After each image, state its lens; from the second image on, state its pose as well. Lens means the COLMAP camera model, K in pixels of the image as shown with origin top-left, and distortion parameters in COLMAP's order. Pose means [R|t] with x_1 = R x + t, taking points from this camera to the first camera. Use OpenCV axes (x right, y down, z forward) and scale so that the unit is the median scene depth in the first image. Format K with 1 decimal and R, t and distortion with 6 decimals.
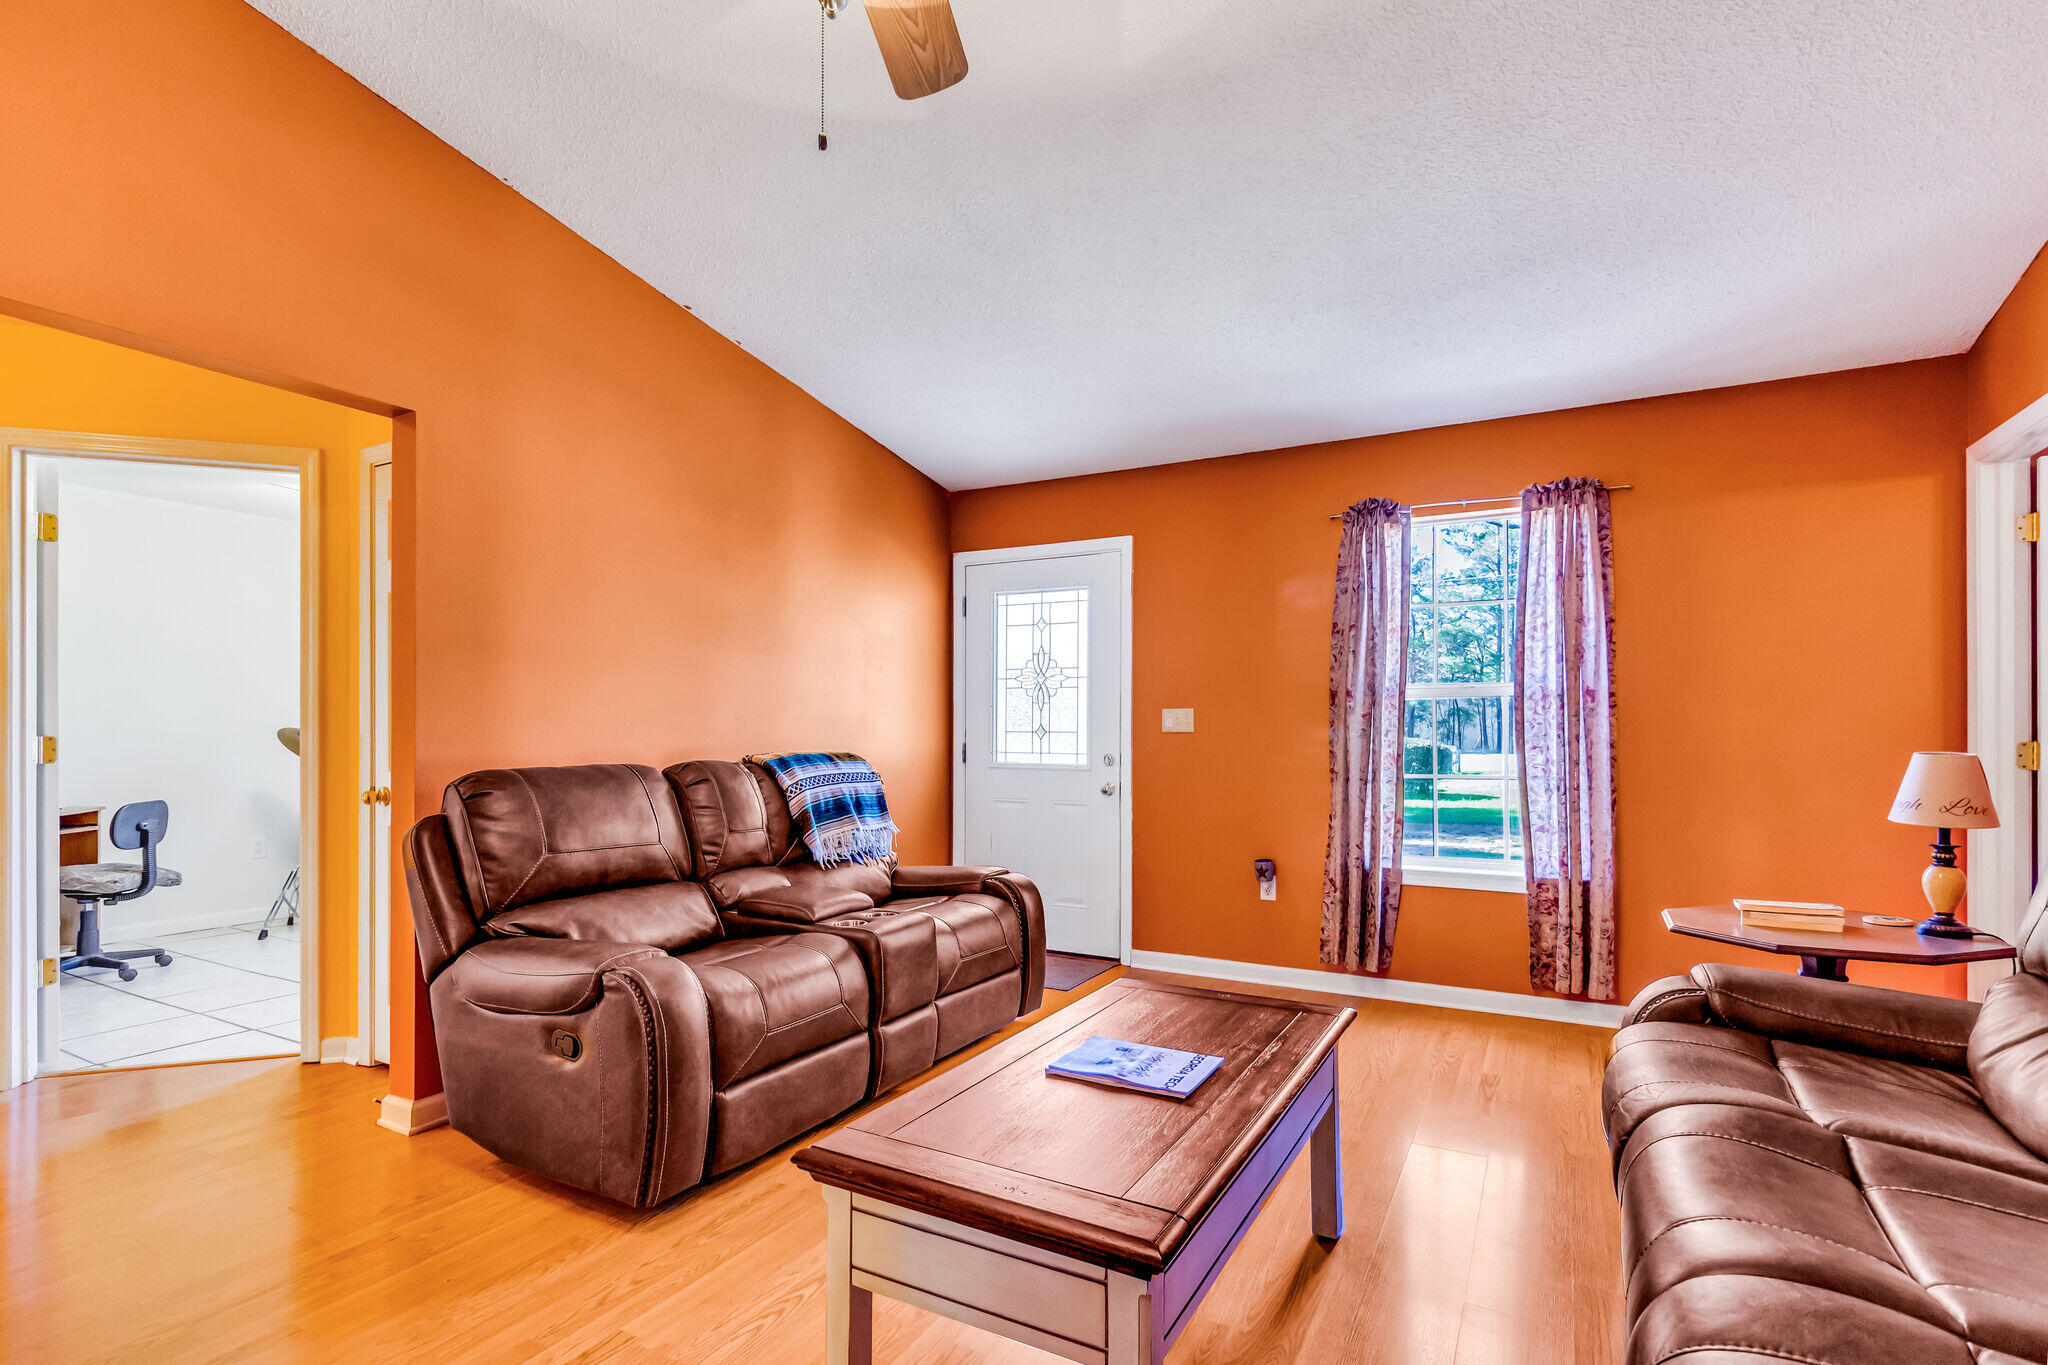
lens RADIAL K [[998.8, 0, 1021.4], [0, 998.8, 704.1], [0, 0, 1]] dist [0.003057, 0.000831]
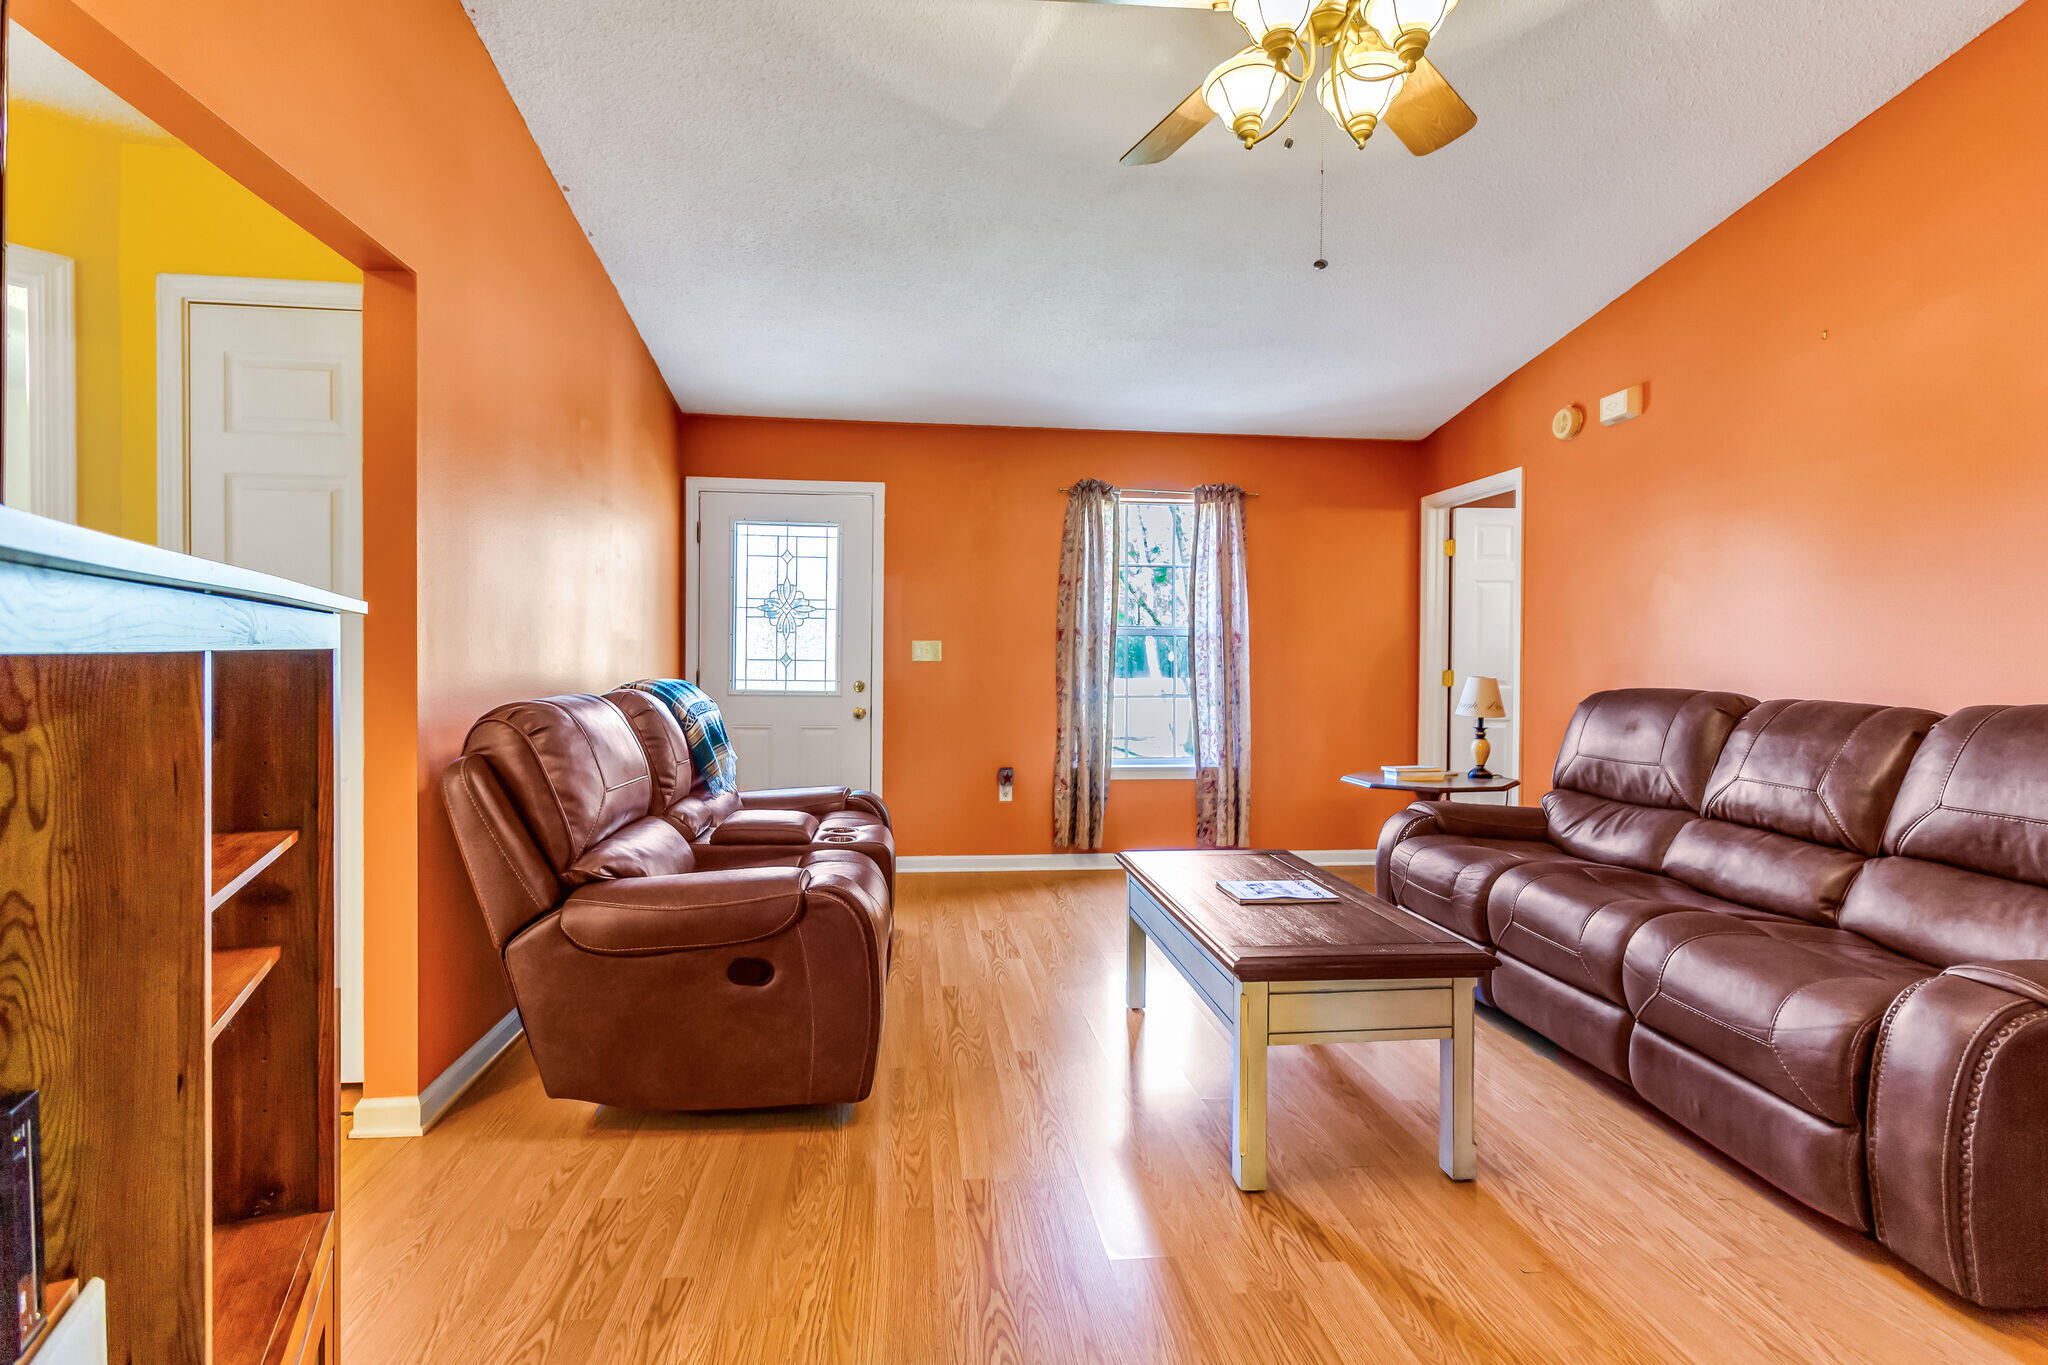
lens RADIAL K [[996.6, 0, 1025.0], [0, 996.6, 644.0], [0, 0, 1]] dist [0.002628, 0.000602]
pose [[0.809639, 0.016113, 0.586707, -0.495128], [-0.023008, 0.999726, 0.004295, 0.000949], [-0.586477, -0.016976, 0.809788, 0.019157]]
